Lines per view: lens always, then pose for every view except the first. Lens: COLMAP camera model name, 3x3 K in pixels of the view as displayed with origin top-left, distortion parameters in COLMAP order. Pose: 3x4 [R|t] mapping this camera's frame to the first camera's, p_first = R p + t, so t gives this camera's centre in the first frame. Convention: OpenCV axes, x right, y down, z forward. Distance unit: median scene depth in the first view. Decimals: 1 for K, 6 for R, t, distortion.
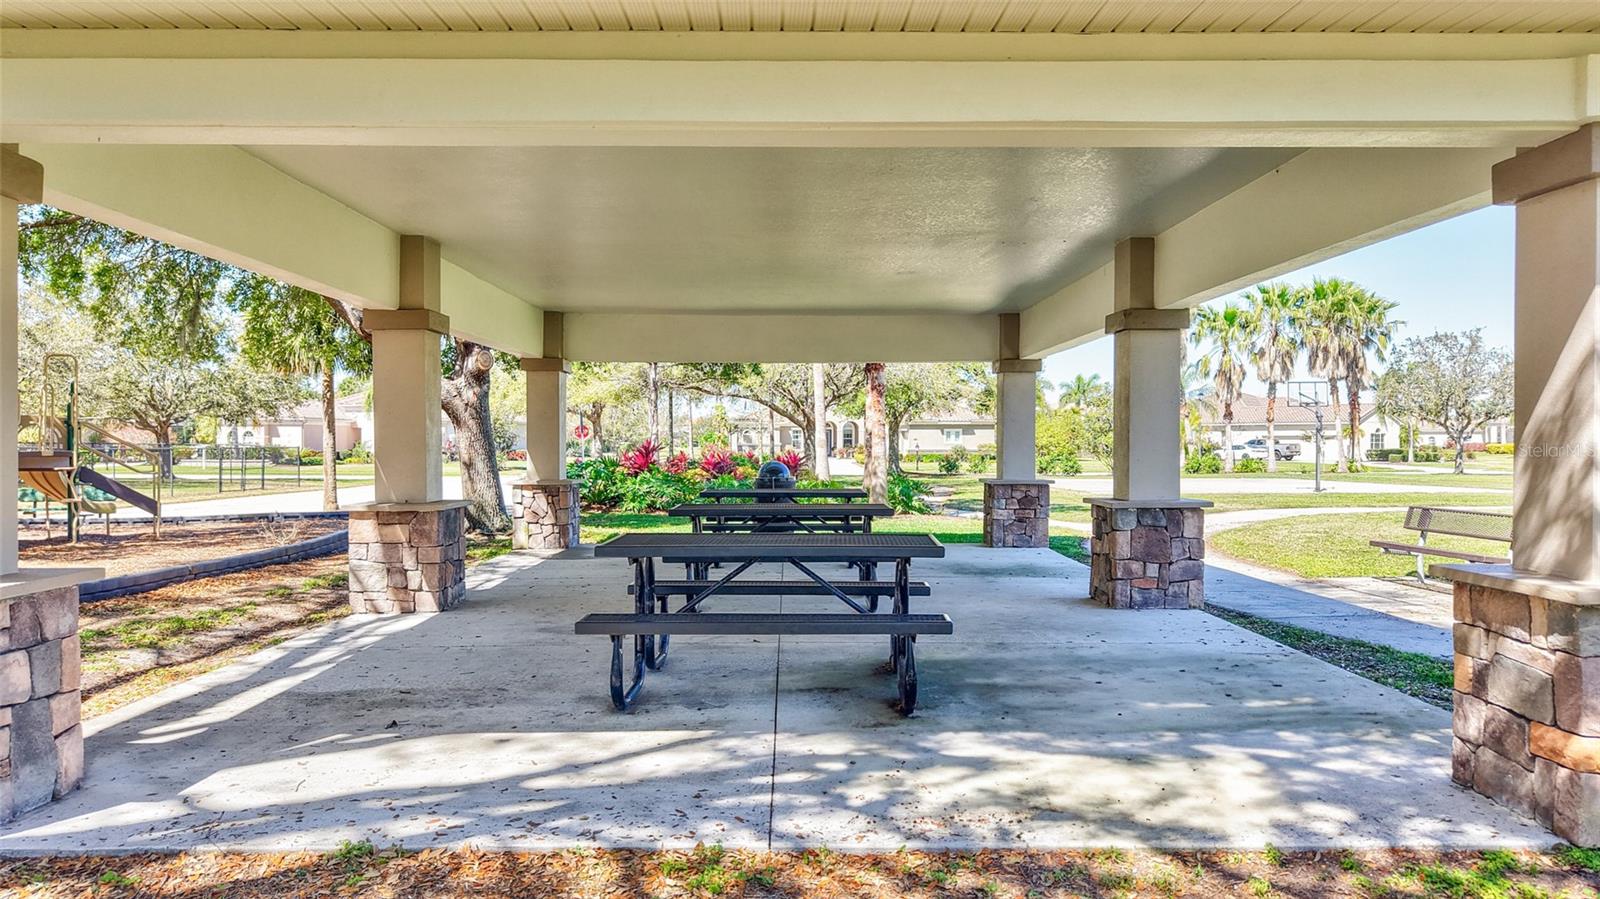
lens RADIAL K [[1072.7, 0, 800.0], [0, 1072.7, 449.5], [0, 0, 1]] dist [0.074593, -0.106854]
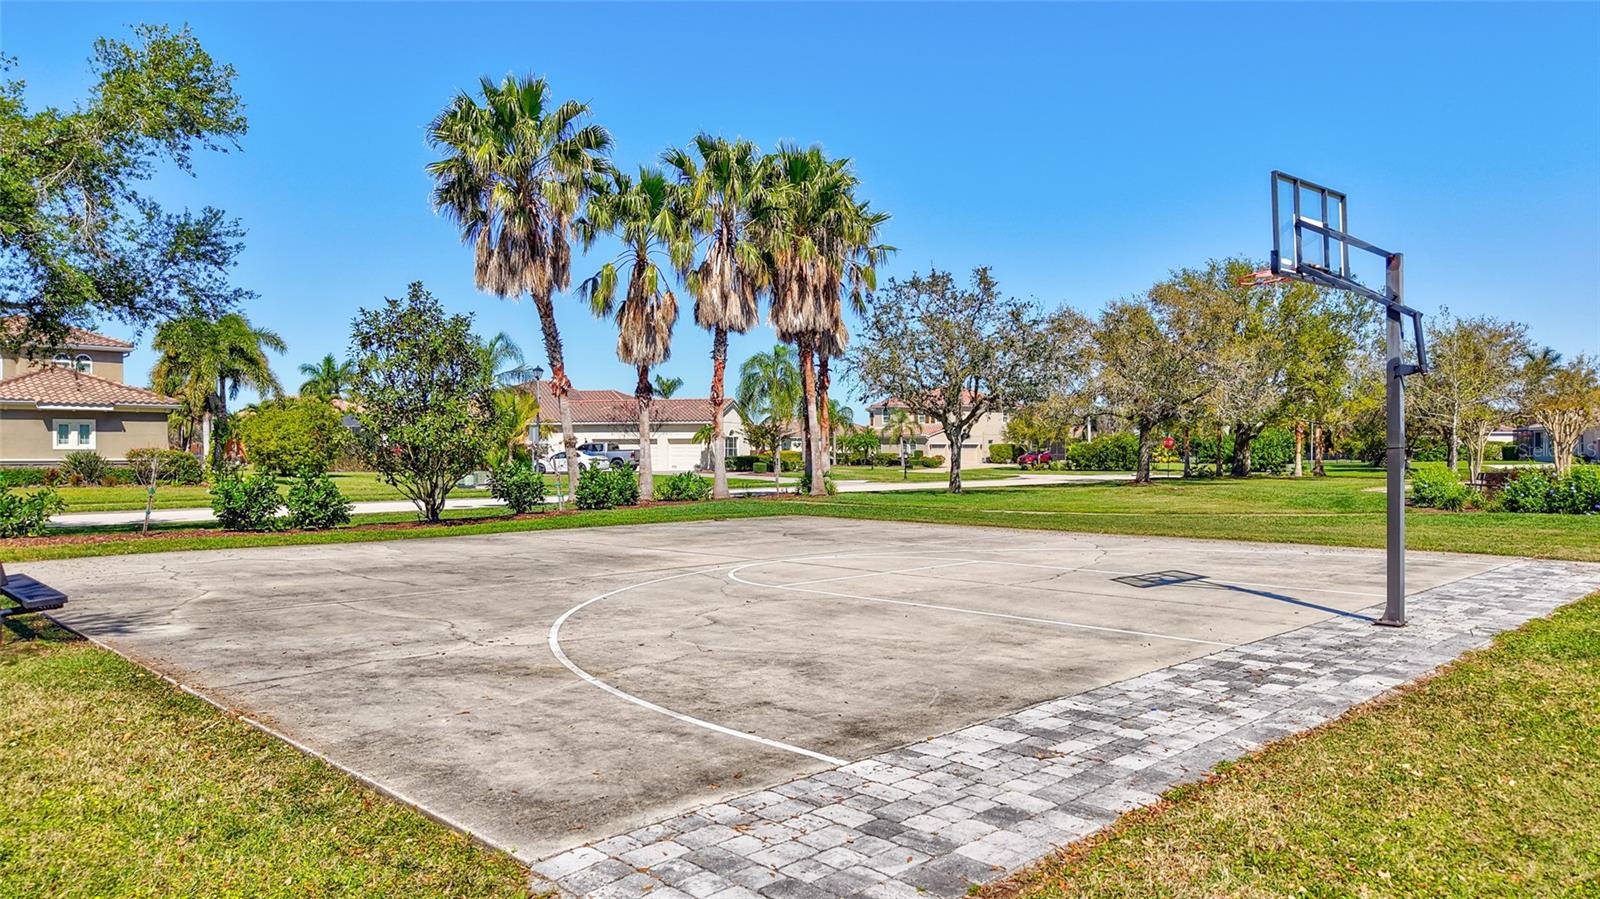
lens RADIAL K [[1072.7, 0, 800.0], [0, 1072.7, 449.5], [0, 0, 1]] dist [0.074593, -0.106854]
pose [[0.786897, 0.000057, 0.617084, 0.140983], [0.004852, 0.999969, -0.006280, -0.000044], [-0.617065, 0.007936, 0.786872, 0.558635]]
